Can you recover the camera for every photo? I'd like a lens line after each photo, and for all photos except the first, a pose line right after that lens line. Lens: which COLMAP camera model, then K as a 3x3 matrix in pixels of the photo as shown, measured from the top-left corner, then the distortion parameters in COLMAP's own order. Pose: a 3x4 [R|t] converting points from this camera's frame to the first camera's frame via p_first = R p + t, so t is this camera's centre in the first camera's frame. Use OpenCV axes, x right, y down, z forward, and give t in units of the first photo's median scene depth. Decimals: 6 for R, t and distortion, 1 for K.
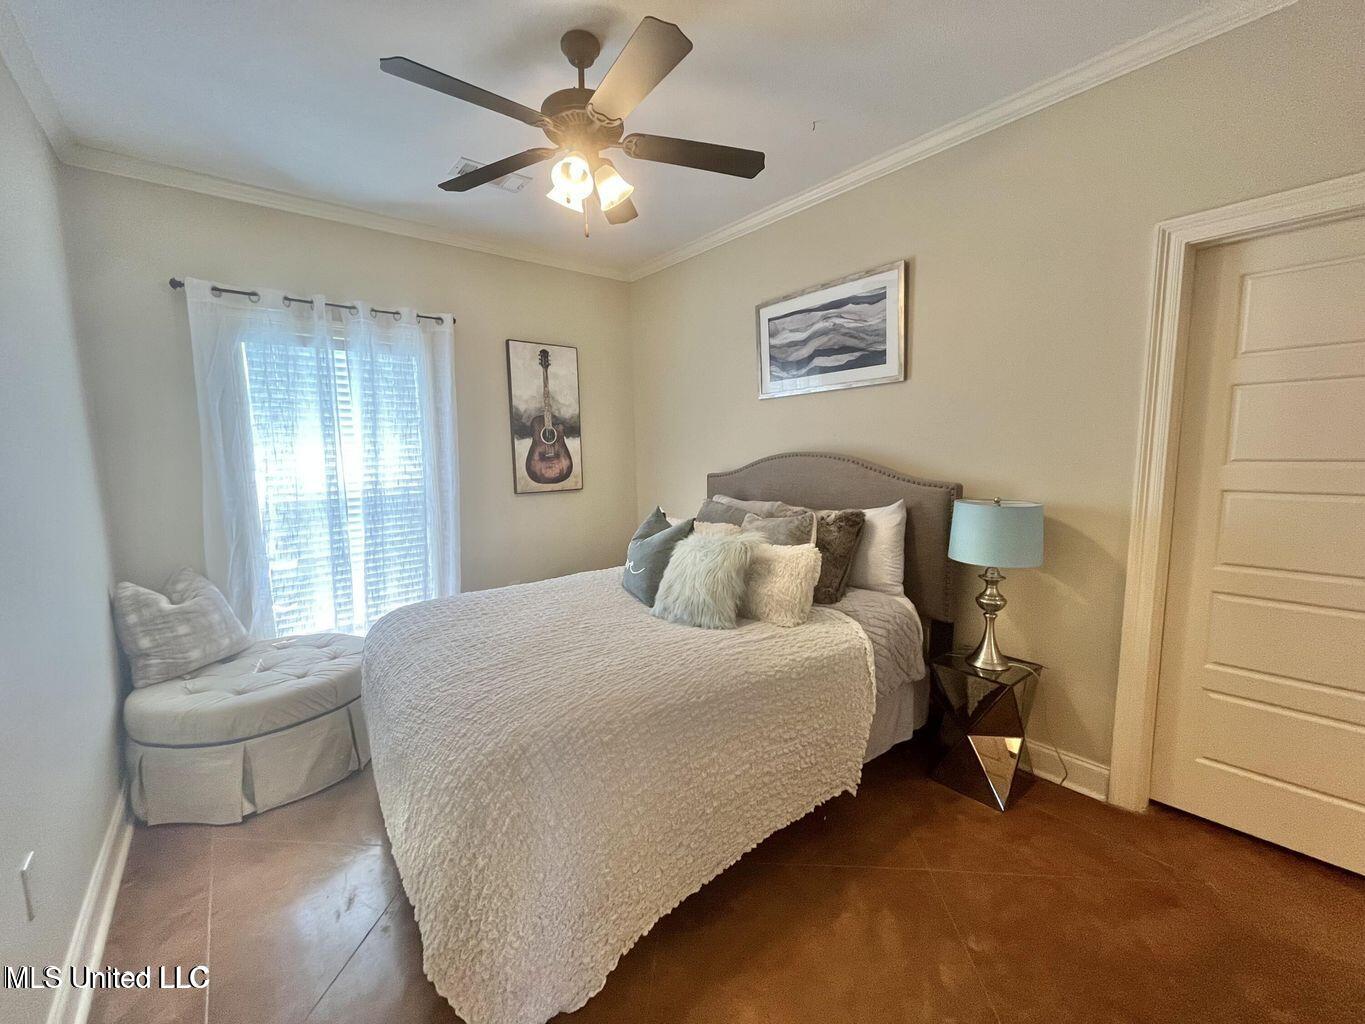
lens RADIAL K [[552.3, 0, 682.2], [0, 552.3, 508.5], [0, 0, 1]] dist [0.000318, 0.000077]
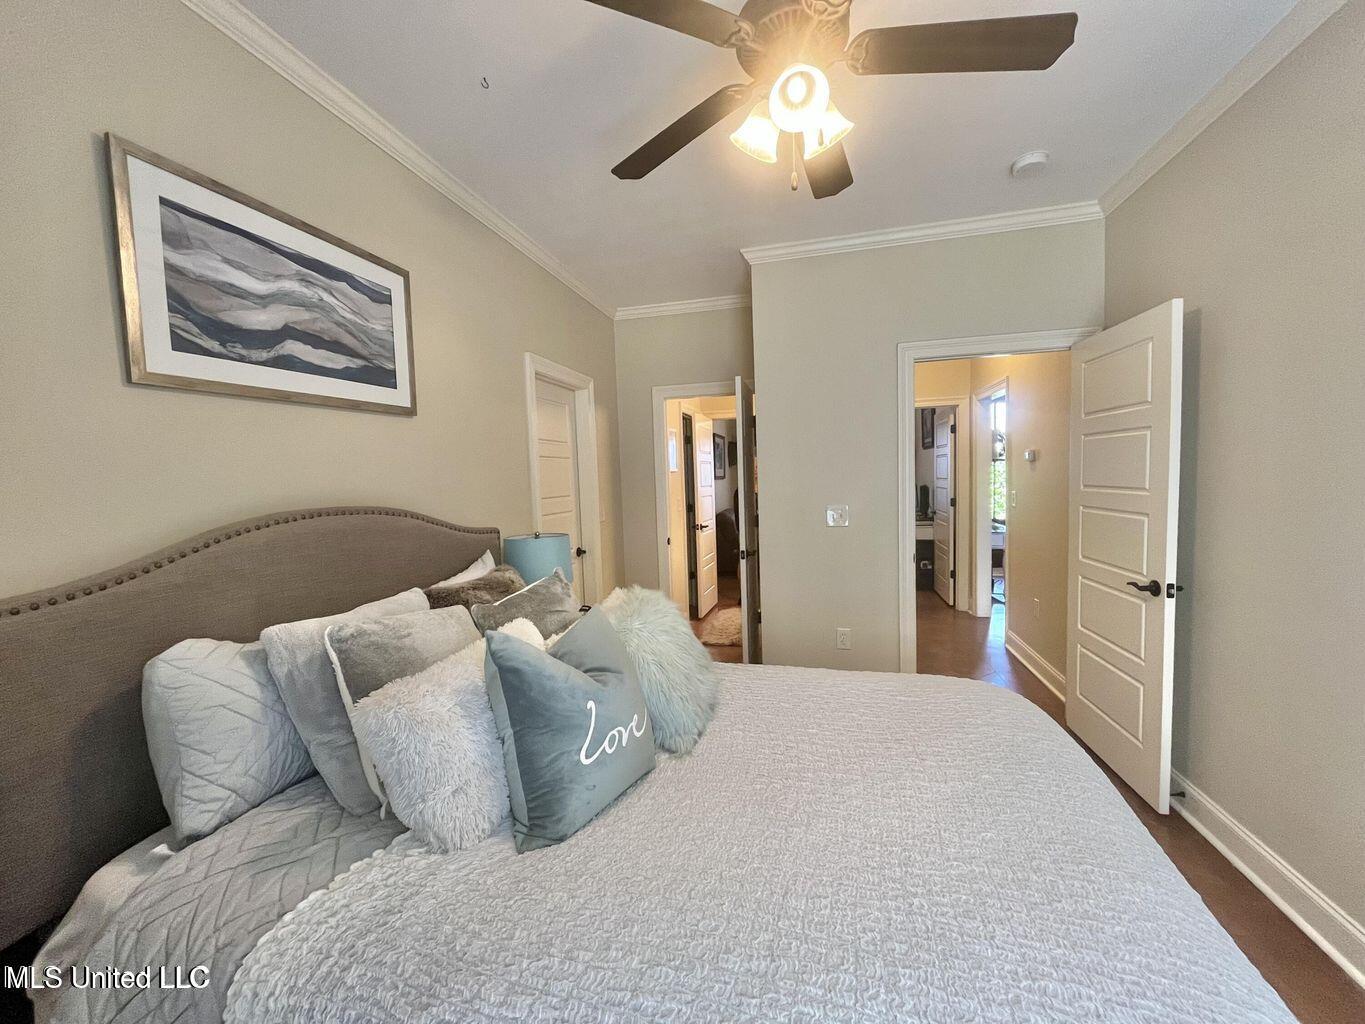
lens RADIAL K [[552.3, 0, 681.1], [0, 552.3, 513.8], [0, 0, 1]] dist [0.000318, 0.000077]
pose [[-0.596556, -0.018899, 0.802349, -0.490144], [0.127474, 0.984801, 0.117975, -0.127829], [-0.792384, 0.172657, -0.585079, 1.152571]]
